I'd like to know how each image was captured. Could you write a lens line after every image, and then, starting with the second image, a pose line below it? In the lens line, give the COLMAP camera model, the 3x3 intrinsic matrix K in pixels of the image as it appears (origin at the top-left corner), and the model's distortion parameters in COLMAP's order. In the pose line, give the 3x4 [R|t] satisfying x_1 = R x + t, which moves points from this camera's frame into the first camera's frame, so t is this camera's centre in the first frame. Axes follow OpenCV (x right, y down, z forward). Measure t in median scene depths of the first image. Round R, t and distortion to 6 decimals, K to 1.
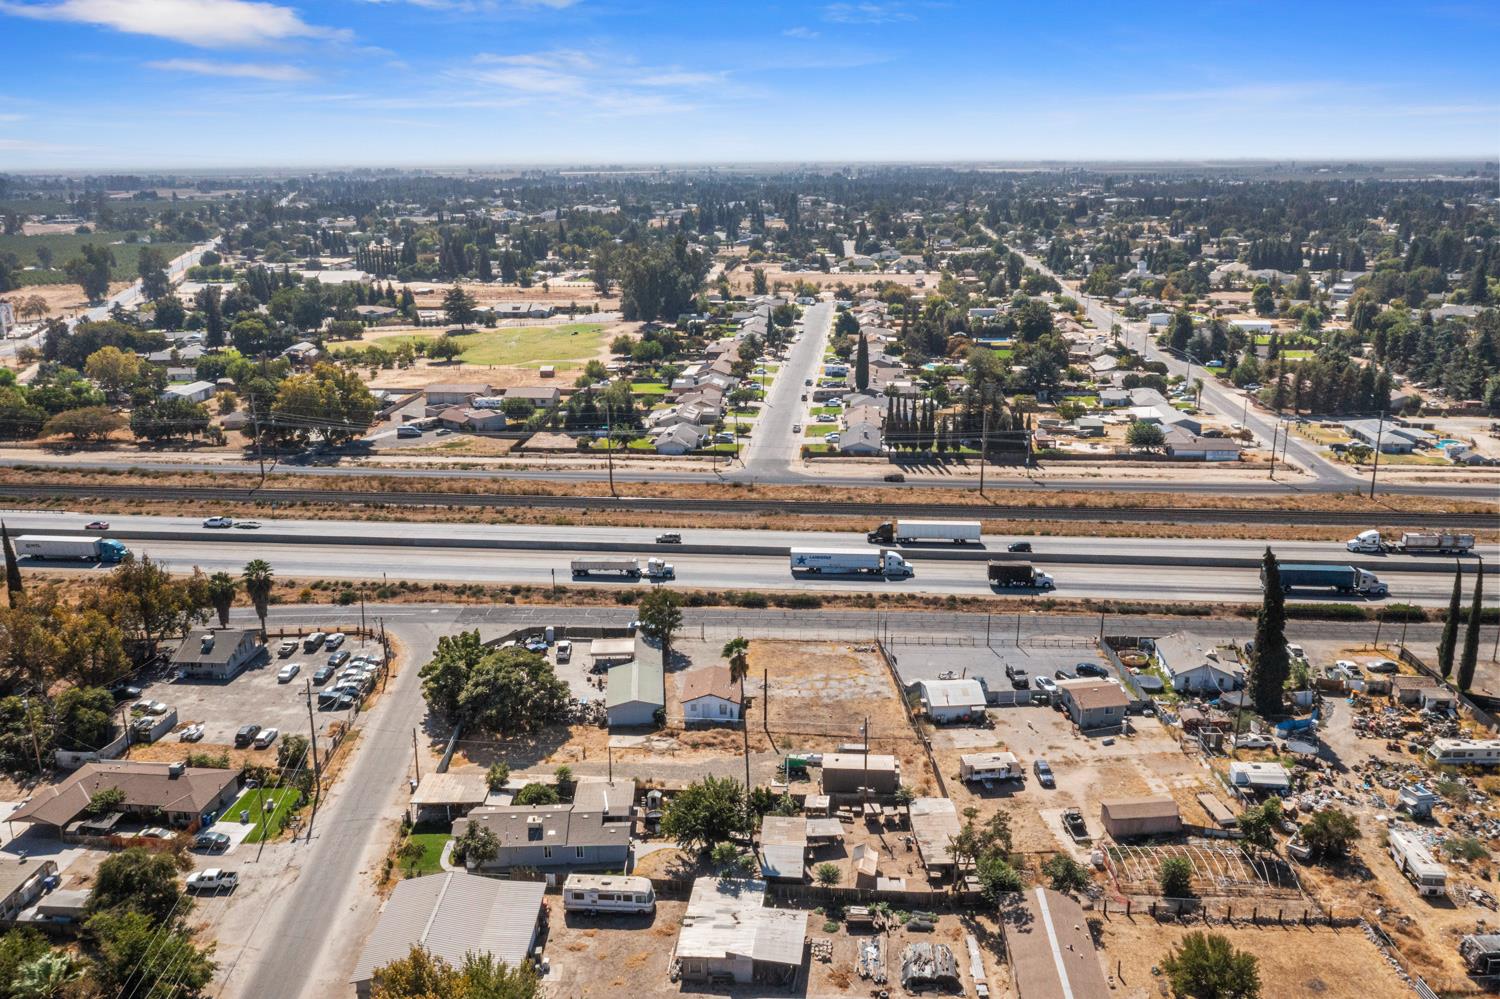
lens RADIAL K [[1171.6, 0, 750.0], [0, 1171.6, 499.5], [0, 0, 1]] dist [-0.004338, 0.001912]
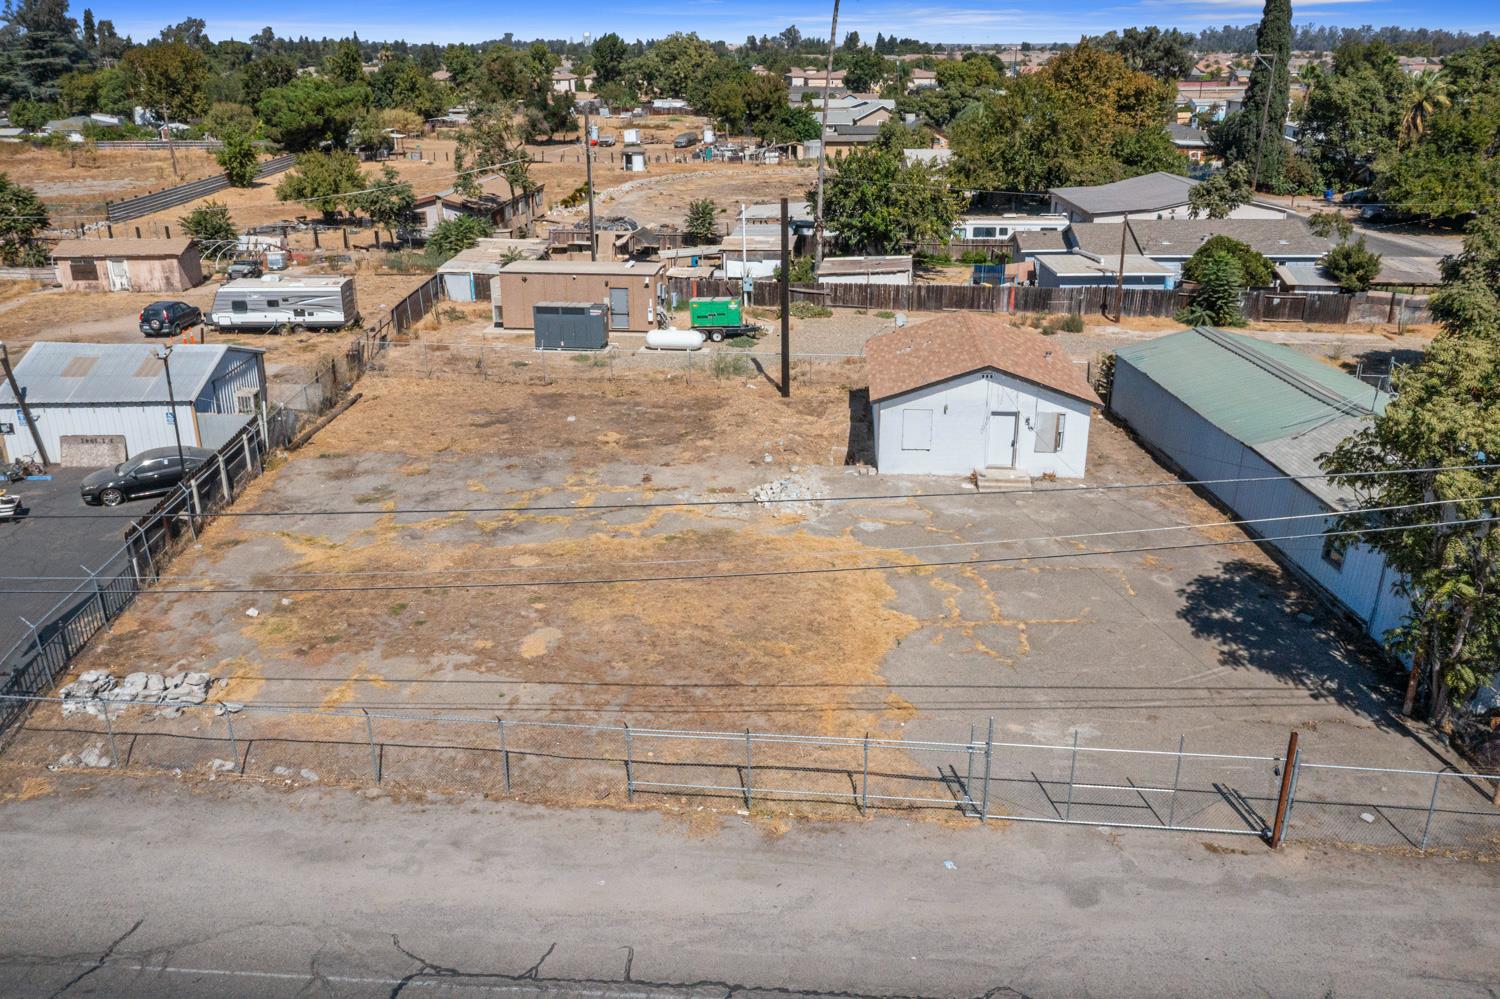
lens RADIAL K [[1190.7, 0, 753.3], [0, 1190.7, 490.8], [0, 0, 1]] dist [-0.010322, 0.000545]
pose [[-0.999692, 0.002789, 0.024652, 0.012221], [0.016980, 0.801362, 0.597939, 0.012753], [-0.018087, 0.598174, -0.801162, 1.132874]]
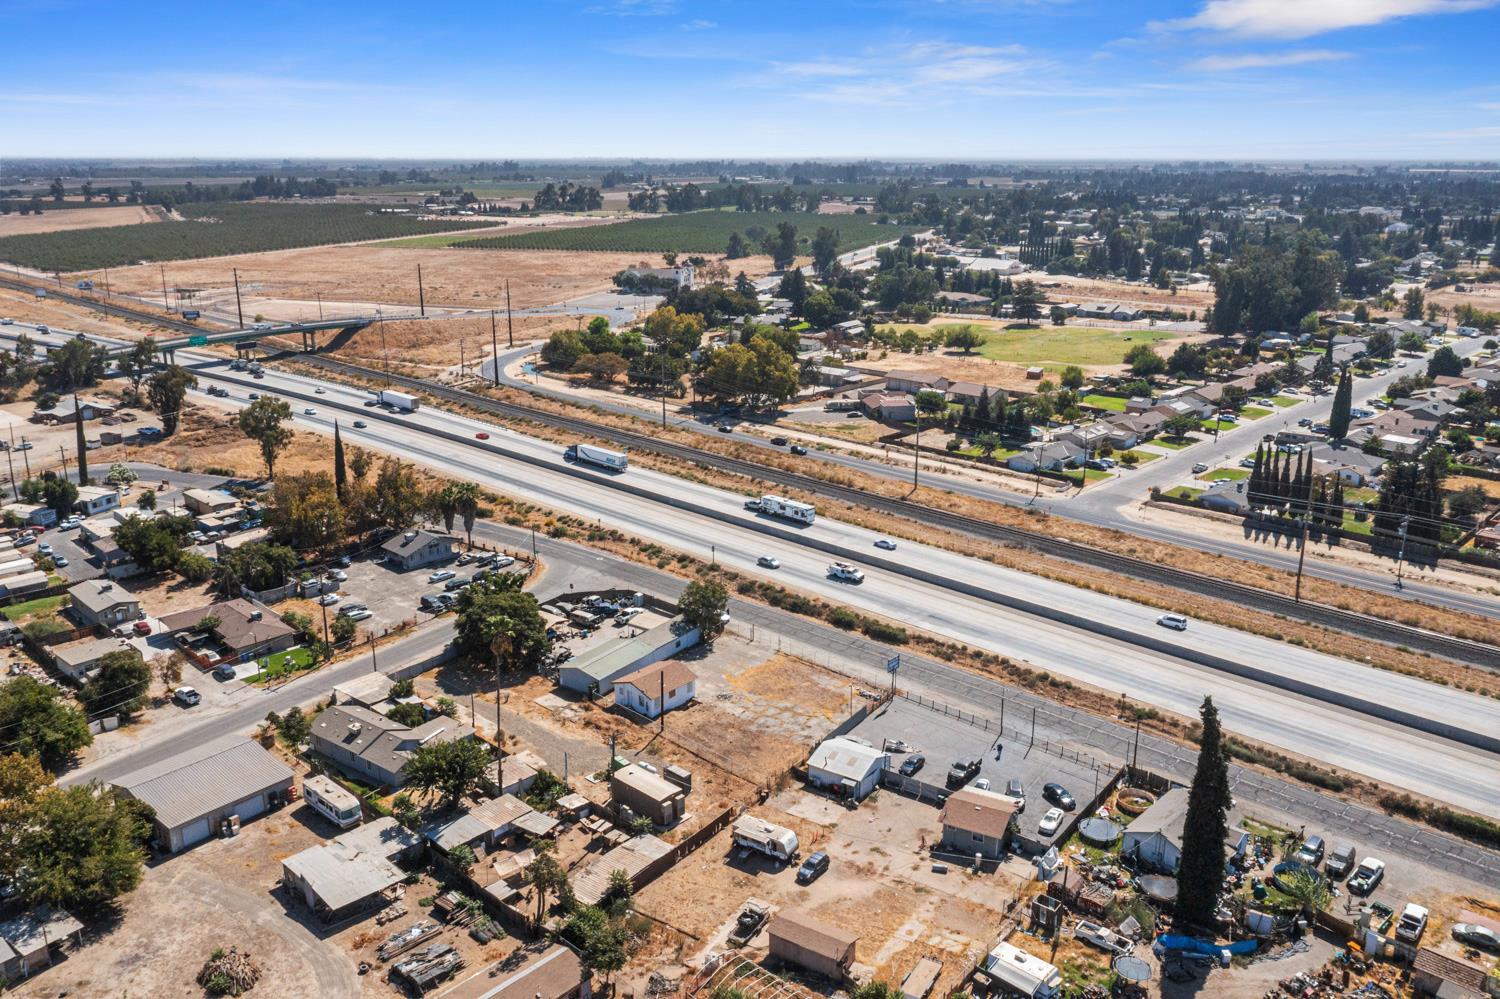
lens RADIAL K [[1171.6, 0, 750.0], [0, 1171.6, 499.5], [0, 0, 1]] dist [-0.004338, 0.001912]
pose [[0.784088, 0.184203, -0.592685, 0.545378], [-0.180608, 0.981334, 0.066059, -0.065545], [0.593790, 0.055248, 0.802721, 0.211951]]
